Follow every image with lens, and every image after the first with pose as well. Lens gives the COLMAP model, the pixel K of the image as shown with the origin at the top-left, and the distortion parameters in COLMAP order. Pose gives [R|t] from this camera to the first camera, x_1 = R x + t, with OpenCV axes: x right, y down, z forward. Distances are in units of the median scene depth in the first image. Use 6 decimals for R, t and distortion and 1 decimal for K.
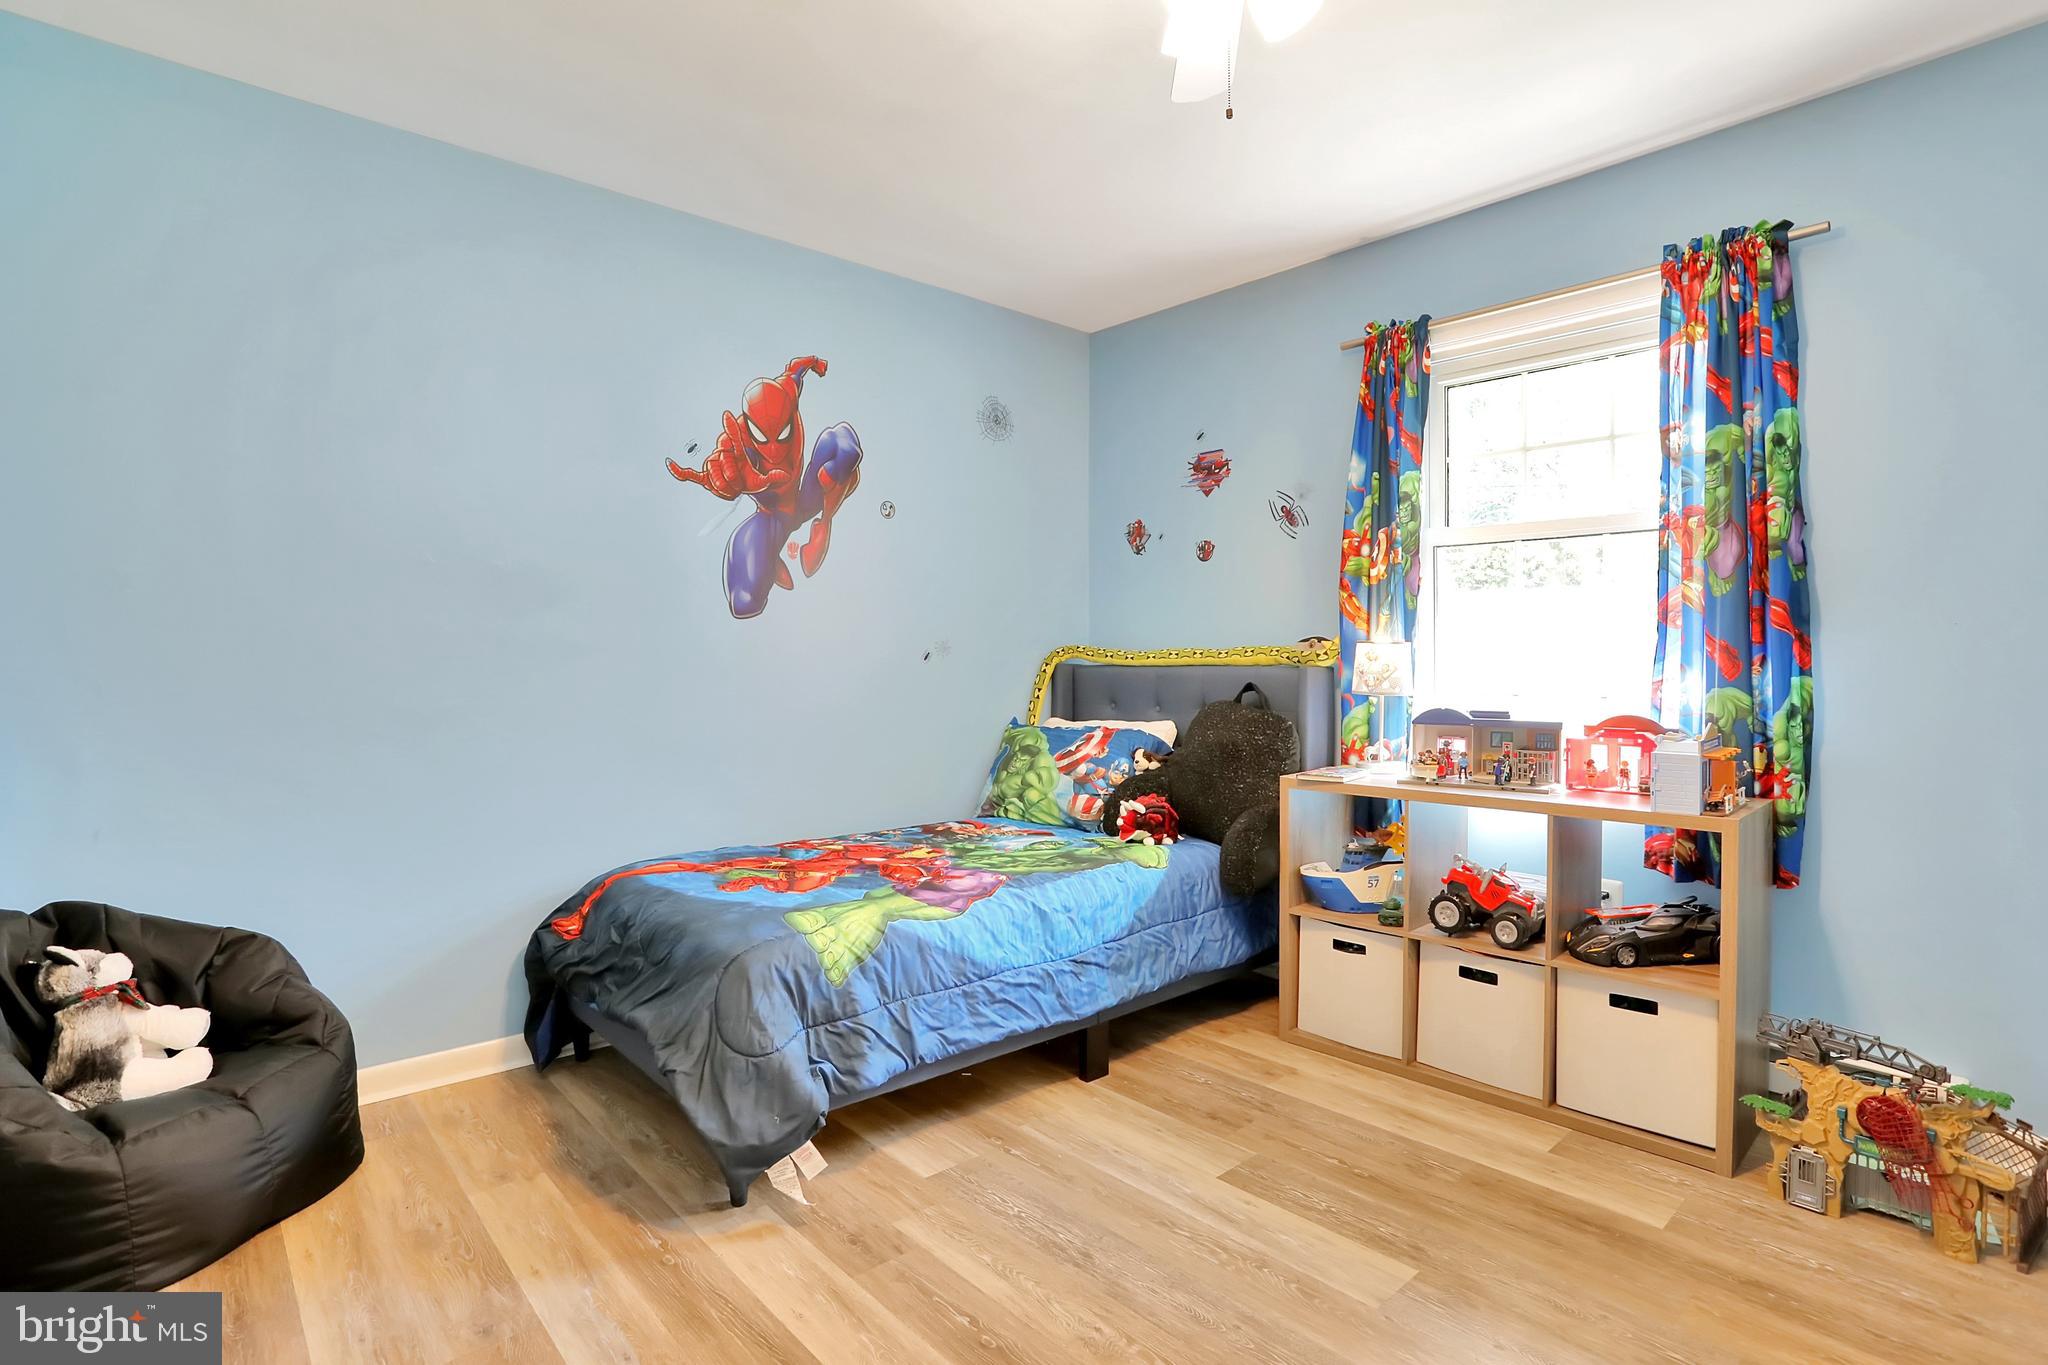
lens RADIAL K [[1006.6, 0, 1024.6], [0, 1006.6, 663.4], [0, 0, 1]] dist [-0.079619, 0.037544]
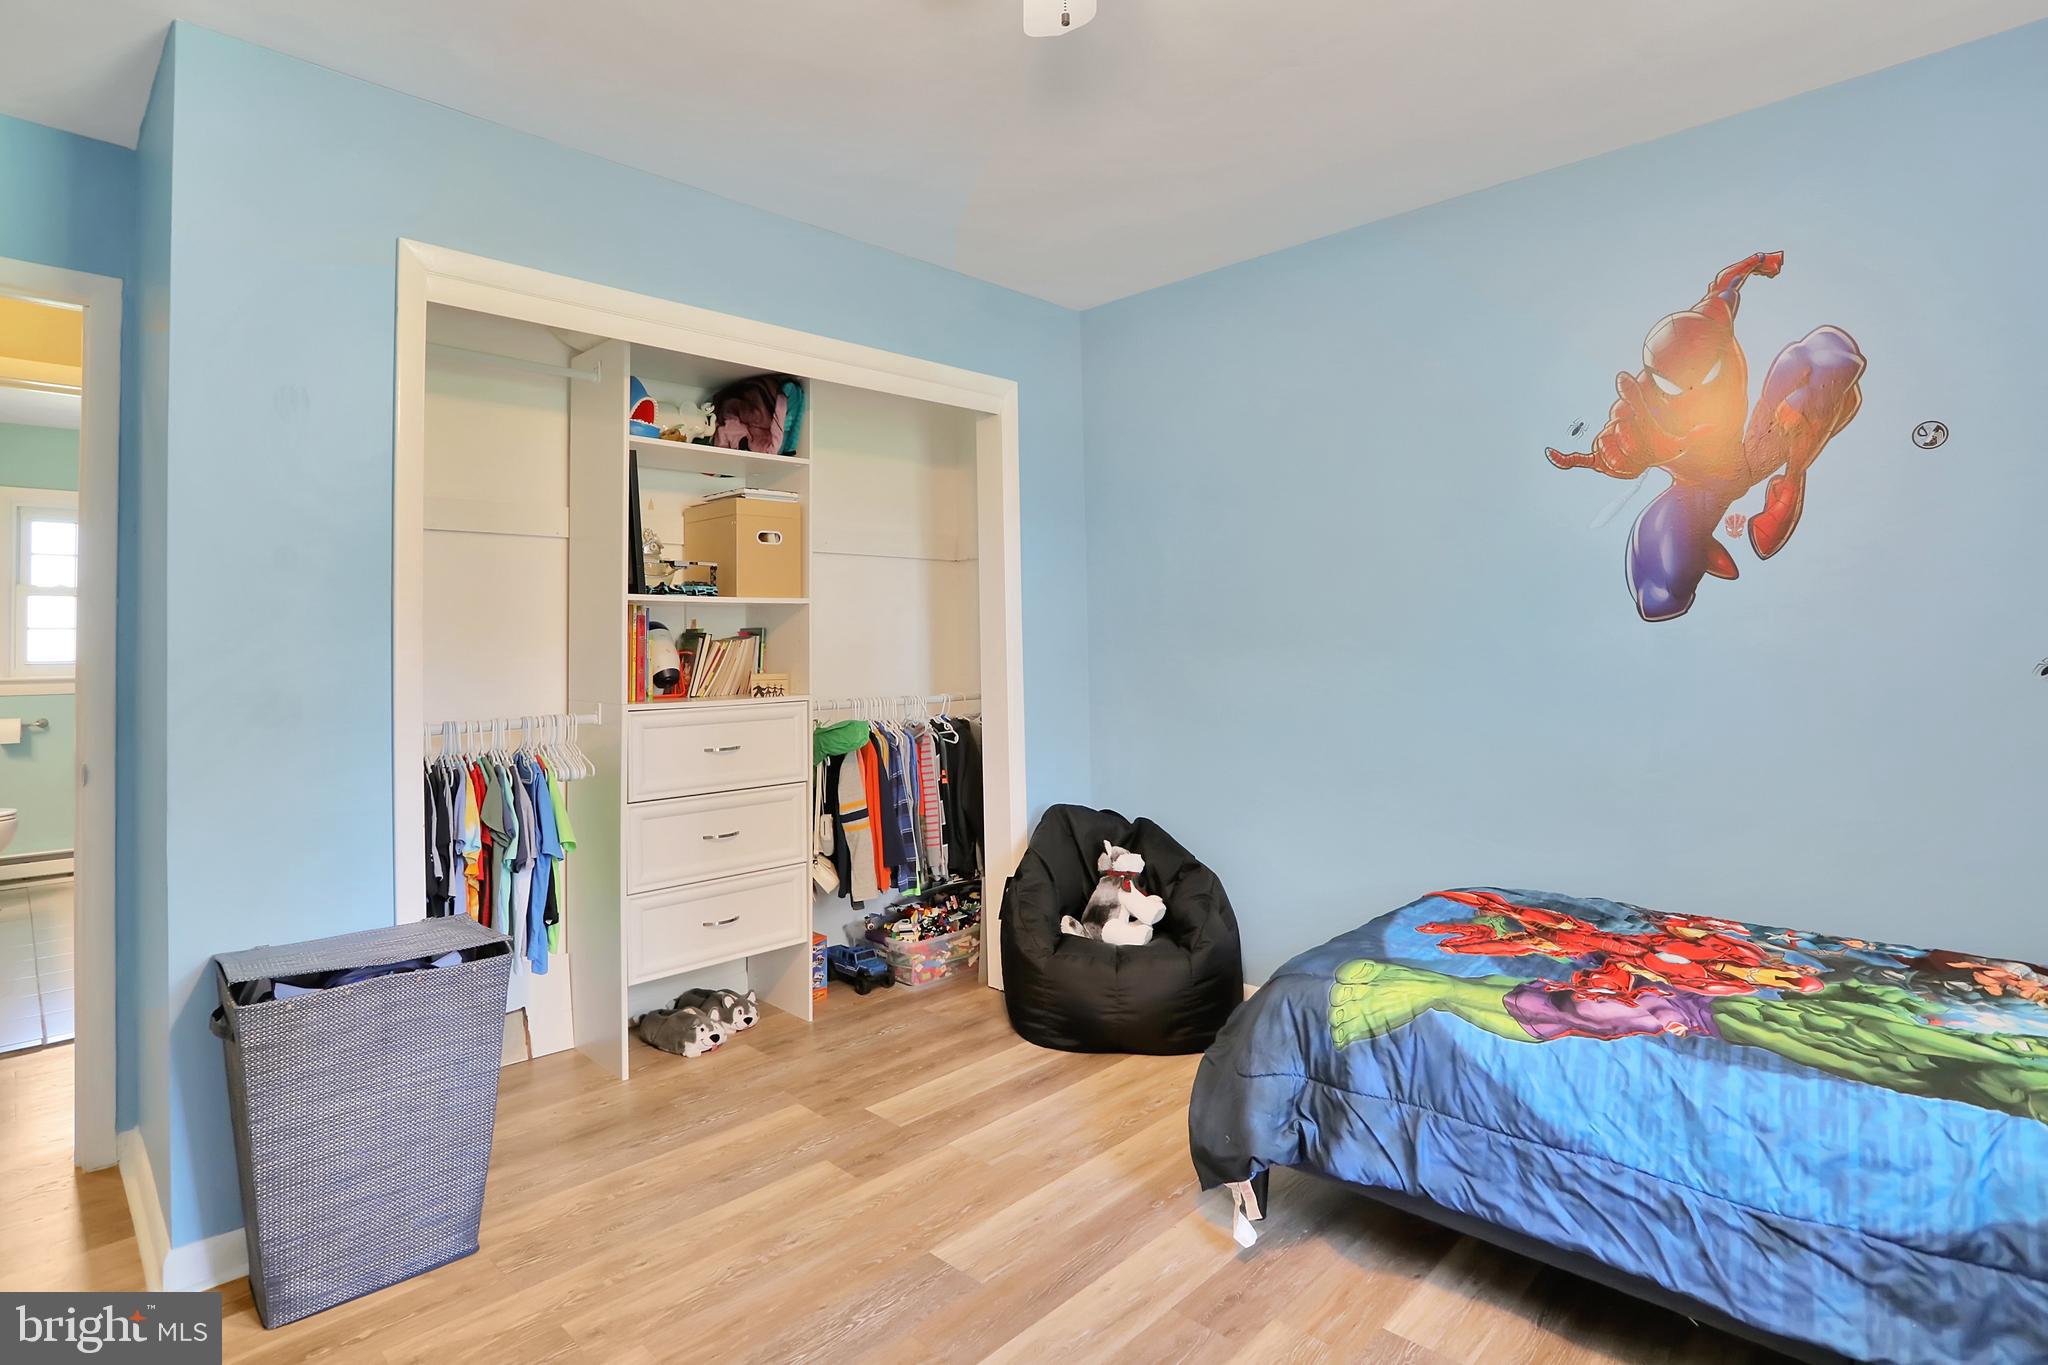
lens RADIAL K [[1008.2, 0, 1027.5], [0, 1008.2, 622.8], [0, 0, 1]] dist [-0.074201, 0.024724]
pose [[0.082297, -0.029197, -0.996180, 0.611188], [0.005537, 0.999569, -0.028839, -0.032061], [0.996592, -0.003142, 0.082423, 0.575831]]
